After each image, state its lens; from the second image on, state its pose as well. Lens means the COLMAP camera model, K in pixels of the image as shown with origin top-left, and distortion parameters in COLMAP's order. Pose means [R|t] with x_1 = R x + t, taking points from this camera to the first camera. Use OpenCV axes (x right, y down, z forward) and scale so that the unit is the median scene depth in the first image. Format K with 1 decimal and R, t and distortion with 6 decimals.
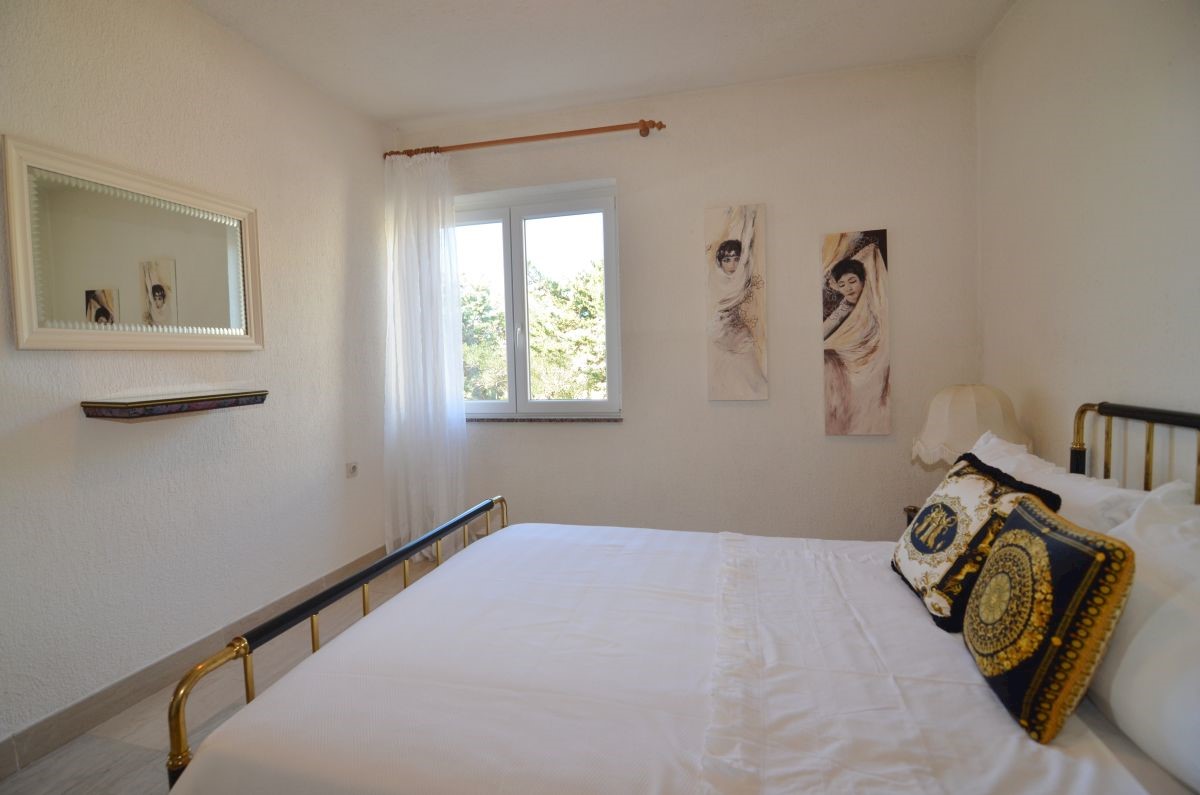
lens RADIAL K [[576.3, 0, 583.1], [0, 576.3, 391.3], [0, 0, 1]] dist [0.001058, -0.015209]
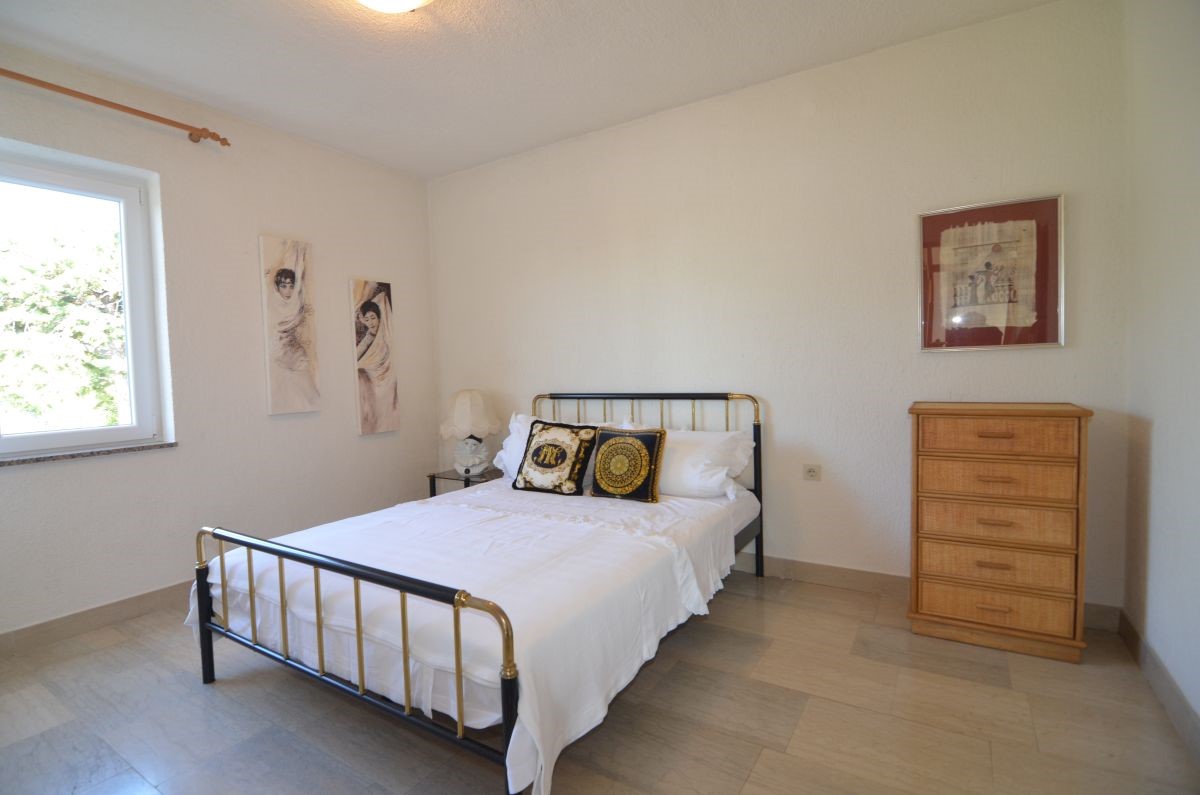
lens RADIAL K [[576.3, 0, 583.1], [0, 576.3, 391.3], [0, 0, 1]] dist [0.001058, -0.015209]
pose [[0.304161, -0.019896, 0.952413, -0.651780], [0.067740, 0.997703, -0.000792, 0.012901], [-0.950209, 0.064758, 0.304810, 0.139078]]
